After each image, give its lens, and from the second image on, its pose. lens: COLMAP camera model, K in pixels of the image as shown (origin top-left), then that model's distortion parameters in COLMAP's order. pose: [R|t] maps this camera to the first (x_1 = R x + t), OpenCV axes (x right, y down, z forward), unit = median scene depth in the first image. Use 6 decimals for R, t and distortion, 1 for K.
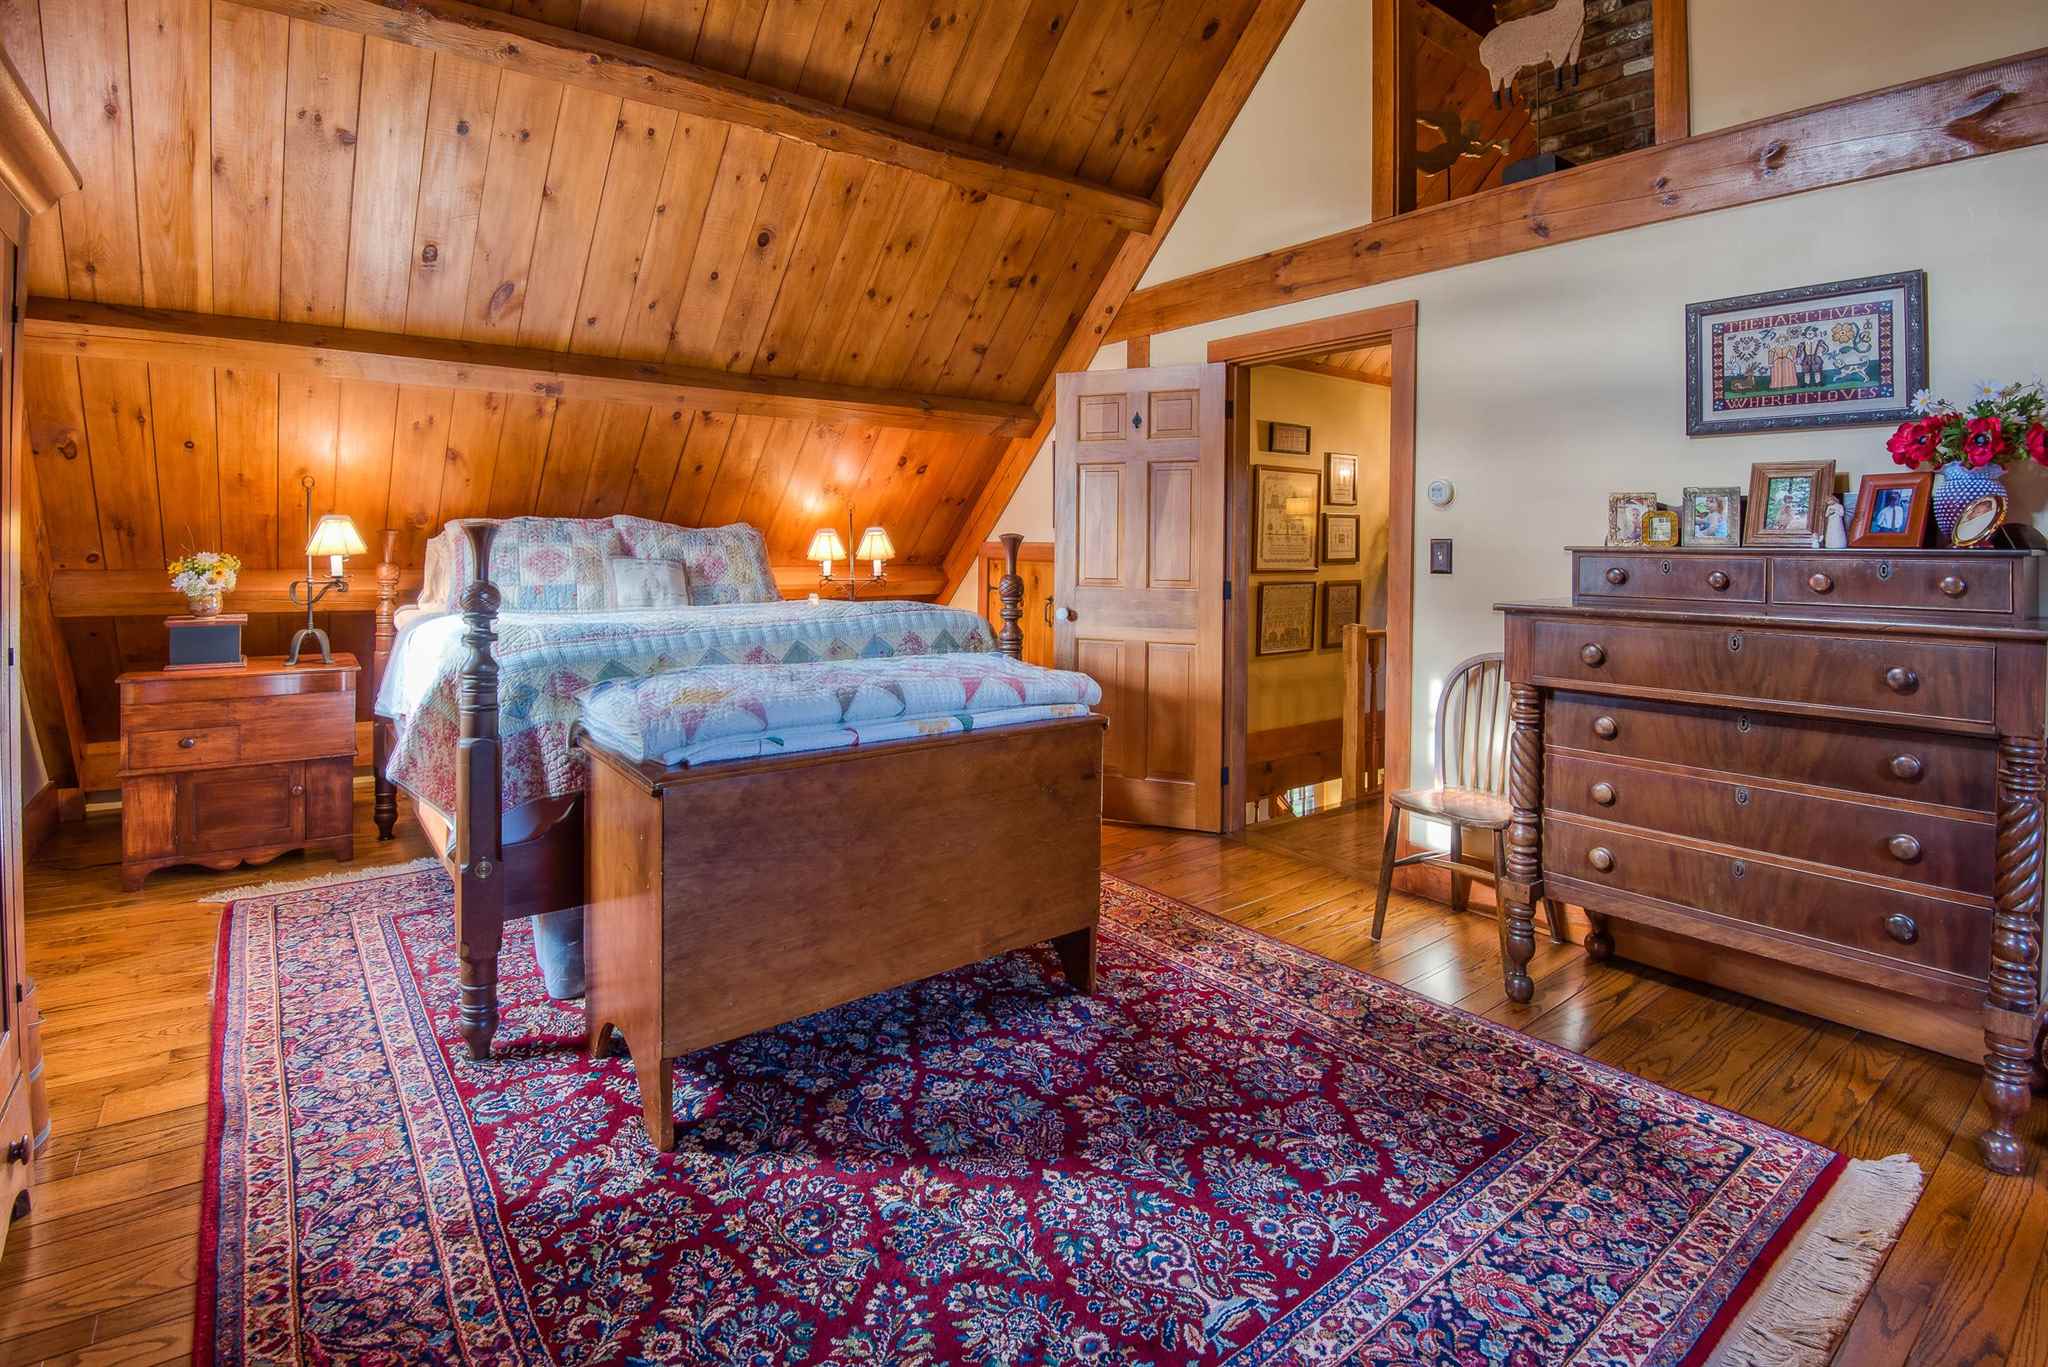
lens RADIAL K [[990.2, 0, 1004.9], [0, 990.2, 563.4], [0, 0, 1]] dist [-0.032743, -0.009541]
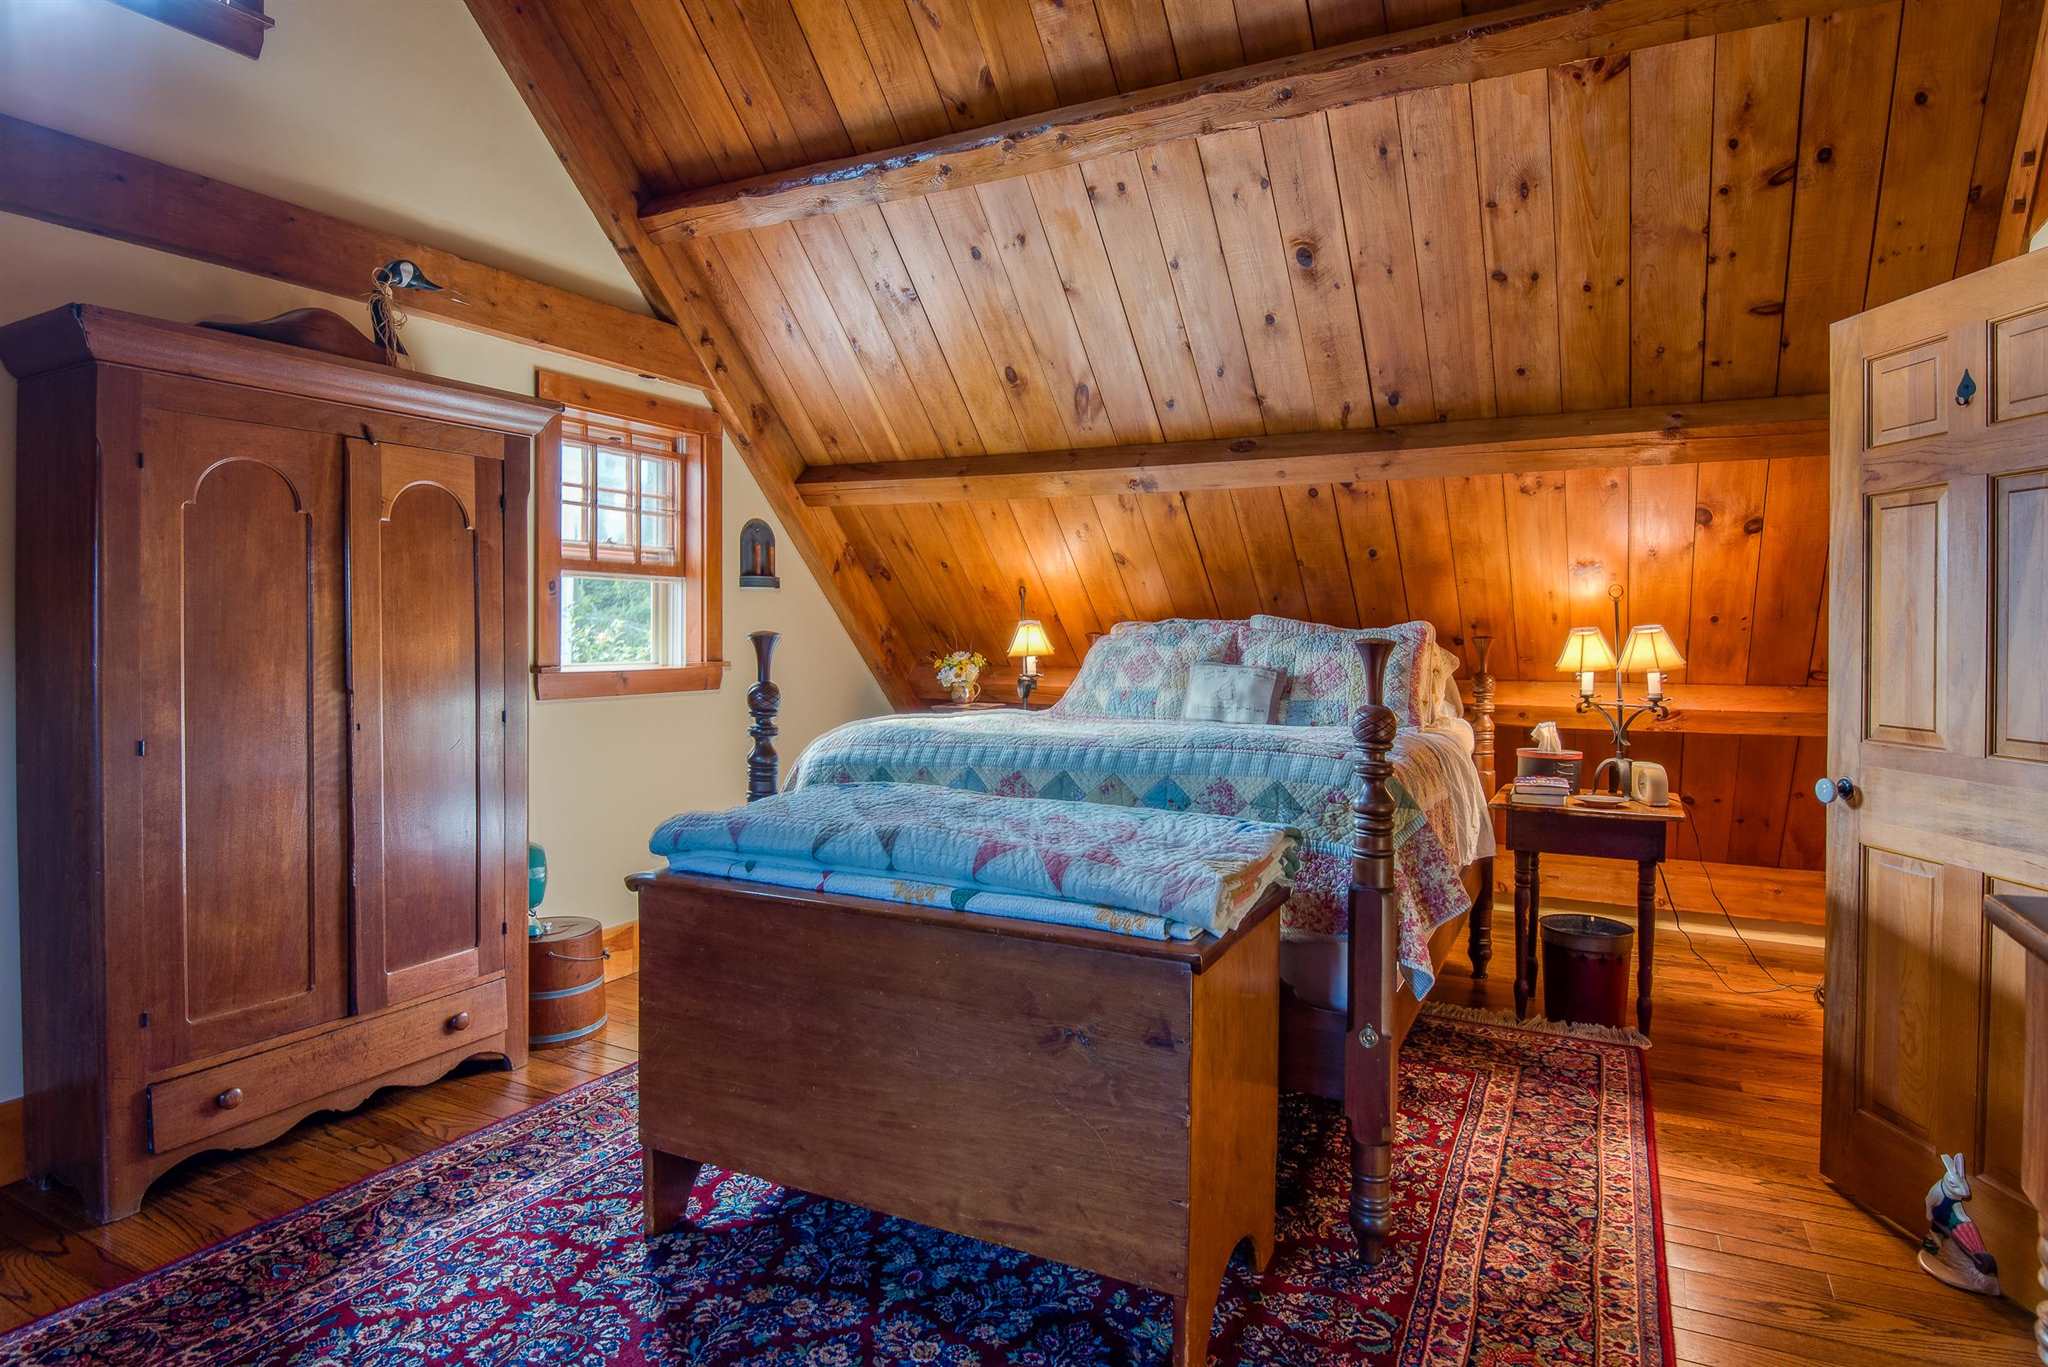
lens RADIAL K [[1123.2, 0, 1021.9], [0, 1123.2, 648.6], [0, 0, 1]] dist [-0.027045, -0.000851]
pose [[0.424493, 0.008880, -0.905387, 0.695916], [-0.020257, 0.999795, 0.000309, -0.025315], [0.905204, 0.018210, 0.424586, 0.657048]]
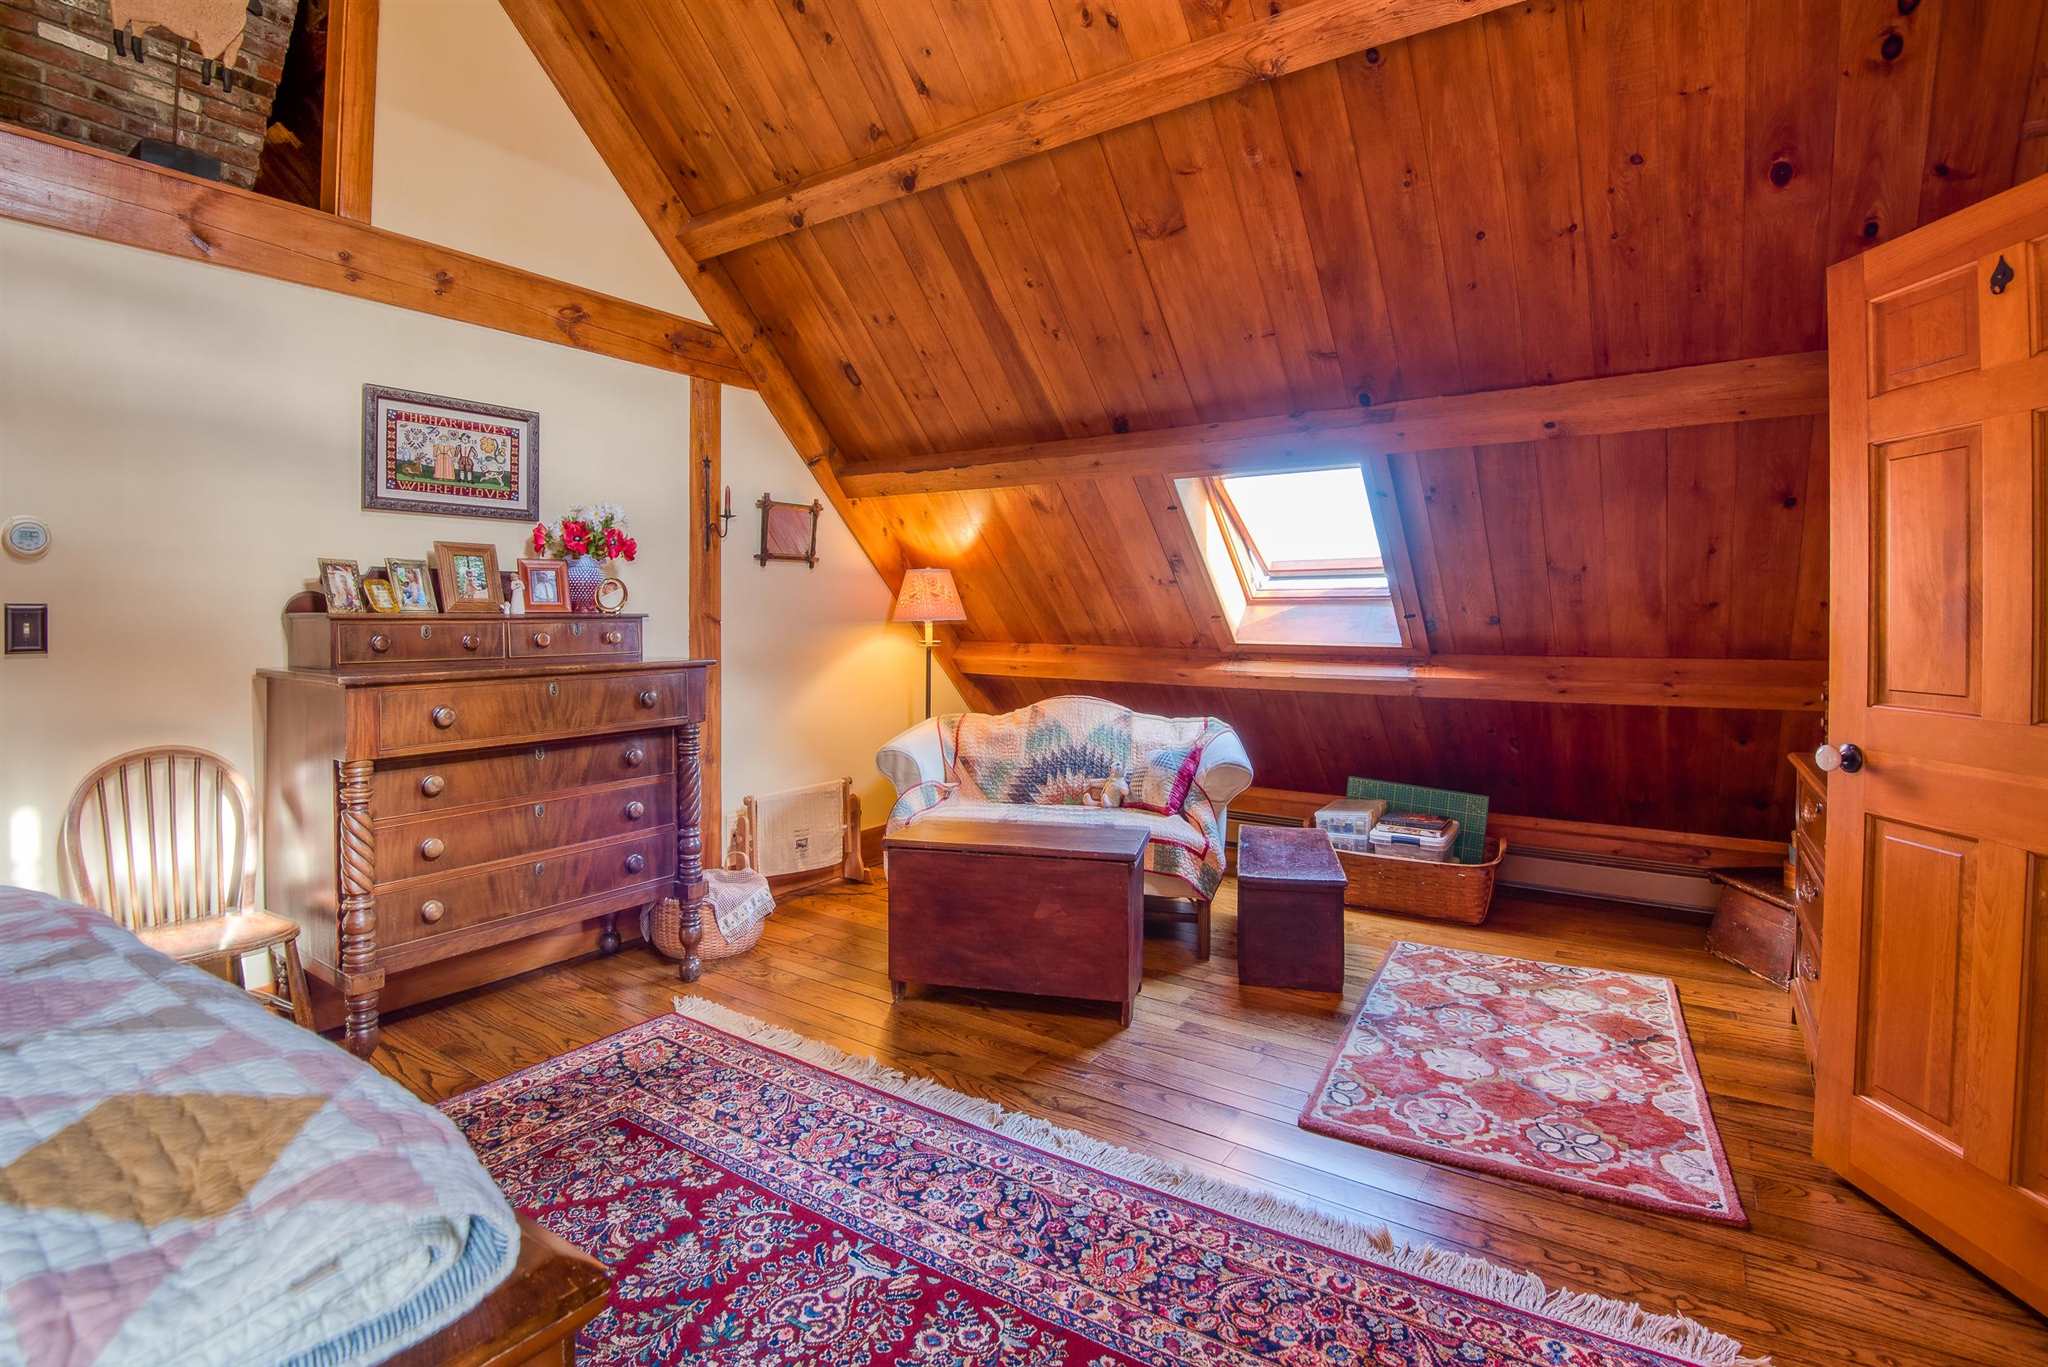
lens RADIAL K [[960.2, 0, 1023.9], [0, 960.2, 631.4], [0, 0, 1]] dist [-0.005374, -0.026873]
pose [[-0.335080, -0.023549, 0.941896, -0.556426], [0.014705, 0.999435, 0.030218, -0.018804], [-0.942075, 0.023976, -0.334544, 0.729345]]
